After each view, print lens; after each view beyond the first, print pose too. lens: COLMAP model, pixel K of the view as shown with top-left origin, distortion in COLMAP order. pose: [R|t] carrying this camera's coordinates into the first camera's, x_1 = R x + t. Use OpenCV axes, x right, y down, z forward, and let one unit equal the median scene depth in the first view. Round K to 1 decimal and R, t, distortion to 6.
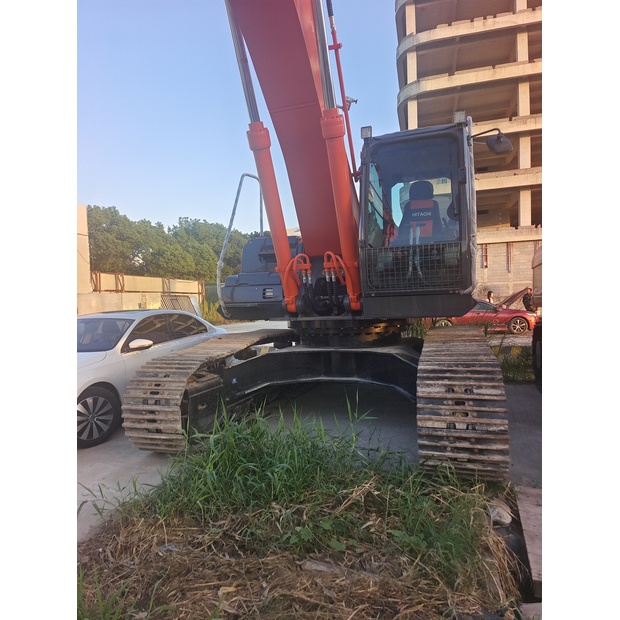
lens RADIAL K [[419.6, 0, 313.8], [0, 419.6, 311.1], [0, 0, 1]] dist [0.029045, -0.000613]
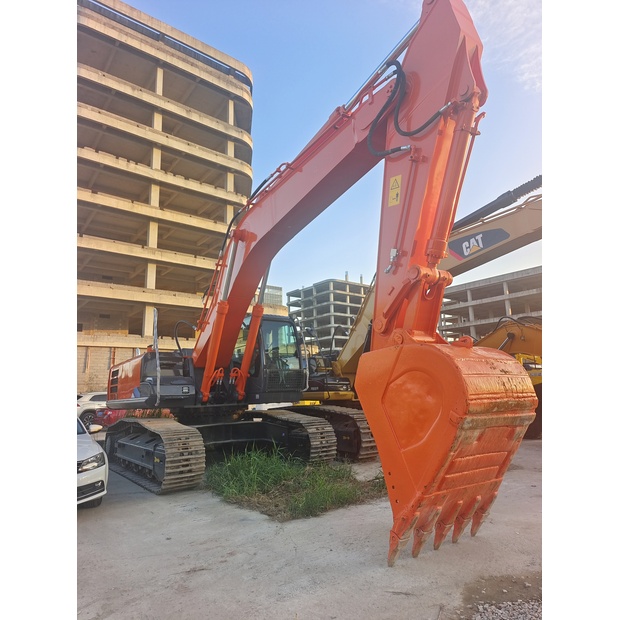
lens RADIAL K [[419.6, 0, 313.8], [0, 419.6, 311.1], [0, 0, 1]] dist [0.029045, -0.000613]
pose [[0.596283, 0.168110, 0.784975, -1.202047], [0.022140, 0.974012, -0.225412, 0.040215], [-0.802469, 0.151789, 0.577065, -0.381400]]
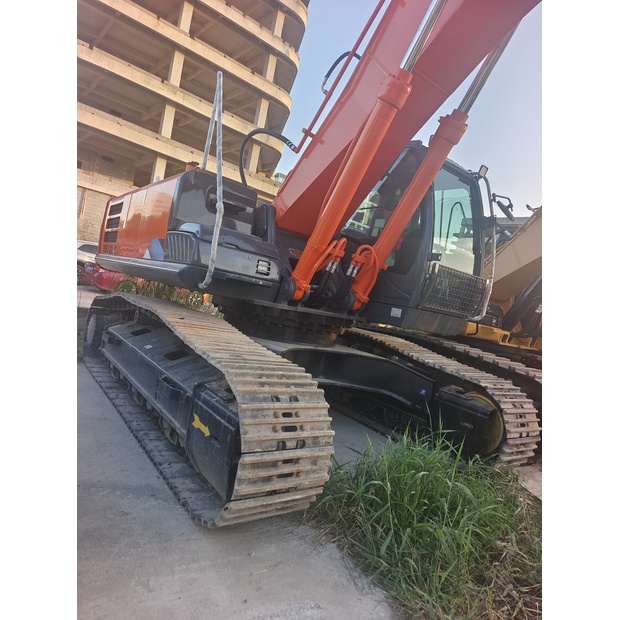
lens RADIAL K [[419.6, 0, 313.8], [0, 419.6, 311.1], [0, 0, 1]] dist [0.029045, -0.000613]
pose [[0.560032, 0.111110, 0.820986, -0.705424], [-0.196299, 0.980543, 0.001200, 0.016007], [-0.804879, -0.161830, 0.570947, 0.527148]]
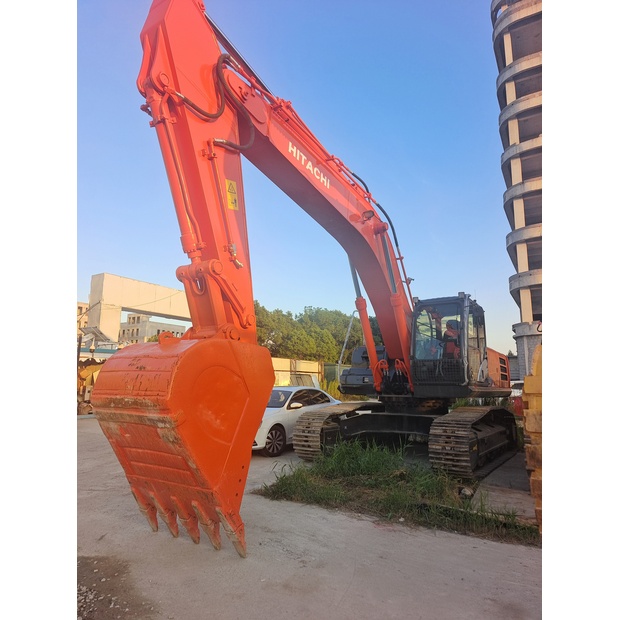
lens RADIAL K [[419.6, 0, 313.8], [0, 419.6, 311.1], [0, 0, 1]] dist [0.029045, -0.000613]
pose [[0.963017, -0.005893, -0.269377, 0.171507], [-0.044545, 0.982521, -0.180743, 0.002699], [0.265734, 0.186058, 0.945922, -0.854798]]
